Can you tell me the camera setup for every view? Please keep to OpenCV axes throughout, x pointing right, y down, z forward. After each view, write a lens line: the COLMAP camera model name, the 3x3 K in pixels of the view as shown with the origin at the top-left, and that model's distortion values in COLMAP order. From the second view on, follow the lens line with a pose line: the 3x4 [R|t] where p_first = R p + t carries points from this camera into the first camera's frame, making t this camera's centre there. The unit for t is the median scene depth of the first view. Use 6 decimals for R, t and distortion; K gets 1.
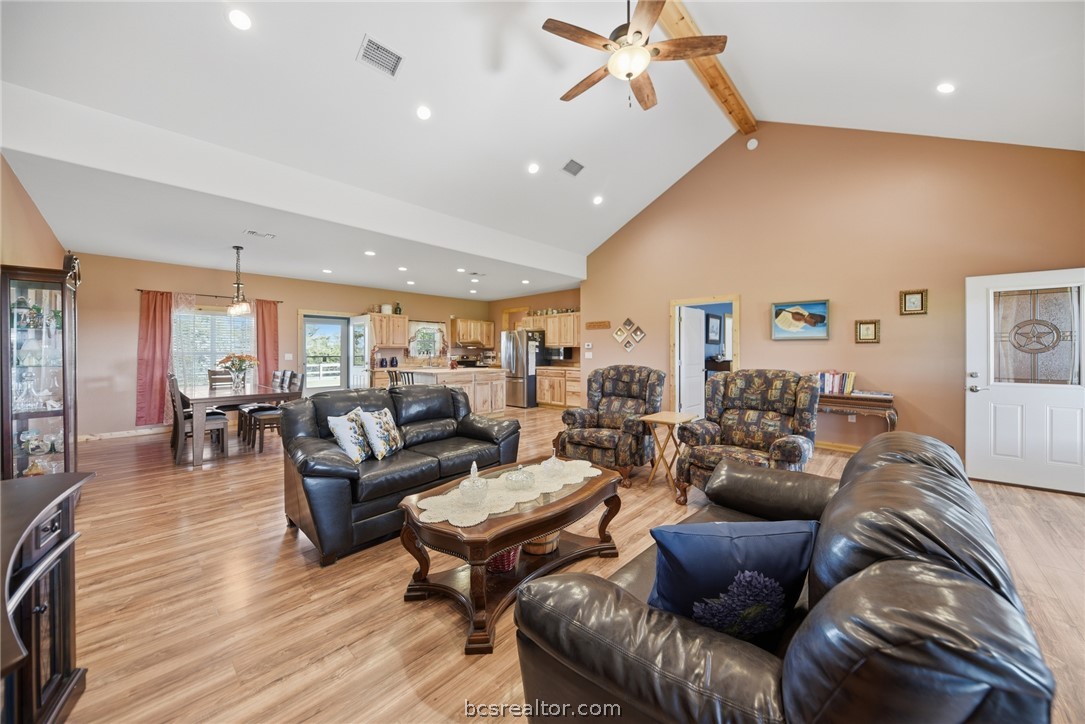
lens RADIAL K [[378.4, 0, 555.9], [0, 378.4, 352.5], [0, 0, 1]] dist [-0.000627, -0.000108]
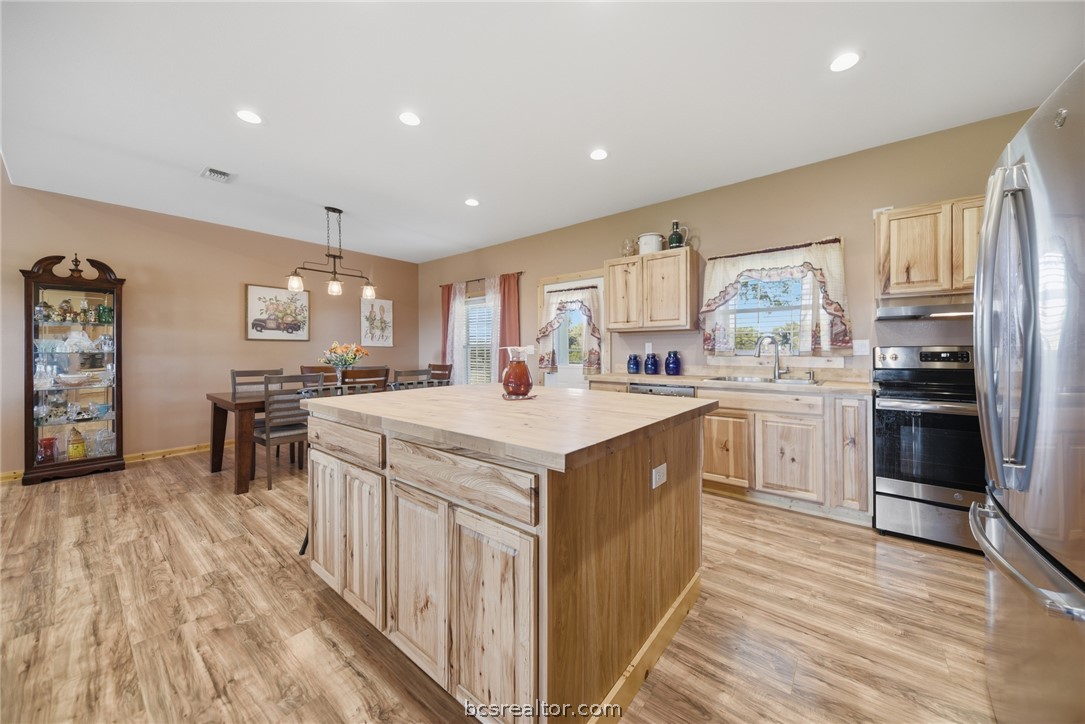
lens RADIAL K [[378.4, 0, 555.9], [0, 378.4, 352.5], [0, 0, 1]] dist [-0.000627, -0.000108]
pose [[0.073651, 0.005000, -0.997272, -0.008253], [0.000112, 0.999987, 0.005022, 0.010733], [0.997284, -0.000482, 0.073649, 0.824880]]
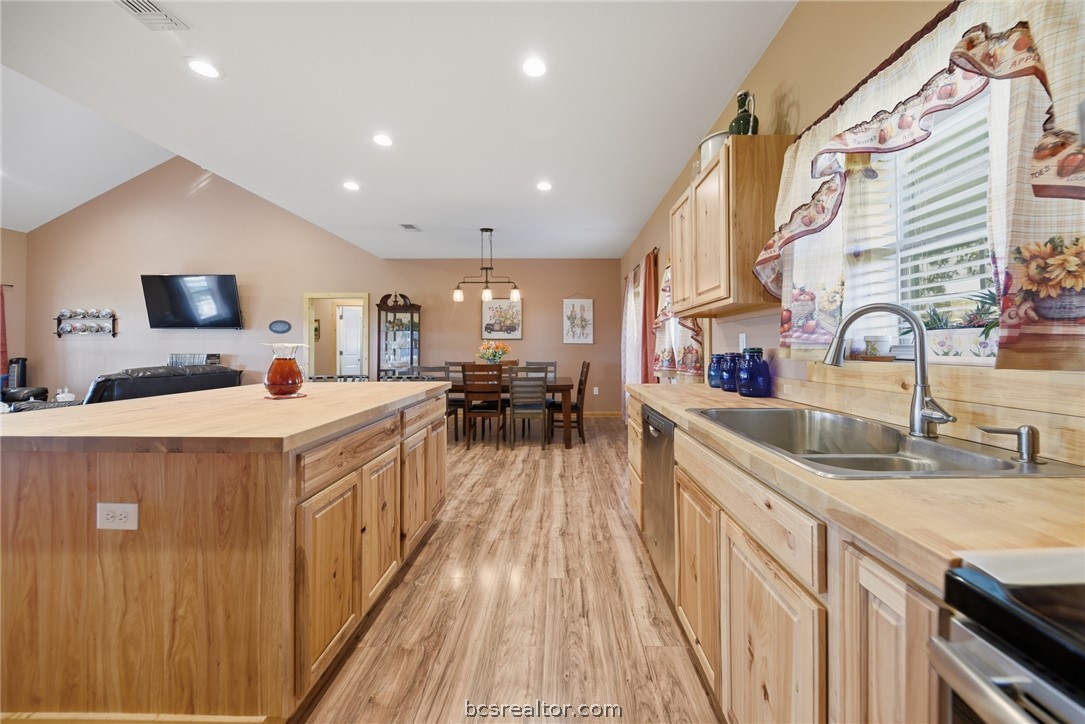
lens RADIAL K [[381.1, 0, 563.1], [0, 381.1, 347.3], [0, 0, 1]] dist [-0.000293, 0.000003]
pose [[-0.733925, 0.000136, -0.679231, -0.194478], [0.000269, 1.000000, -0.000089, 0.010830], [0.679231, -0.000248, -0.733925, 1.075342]]
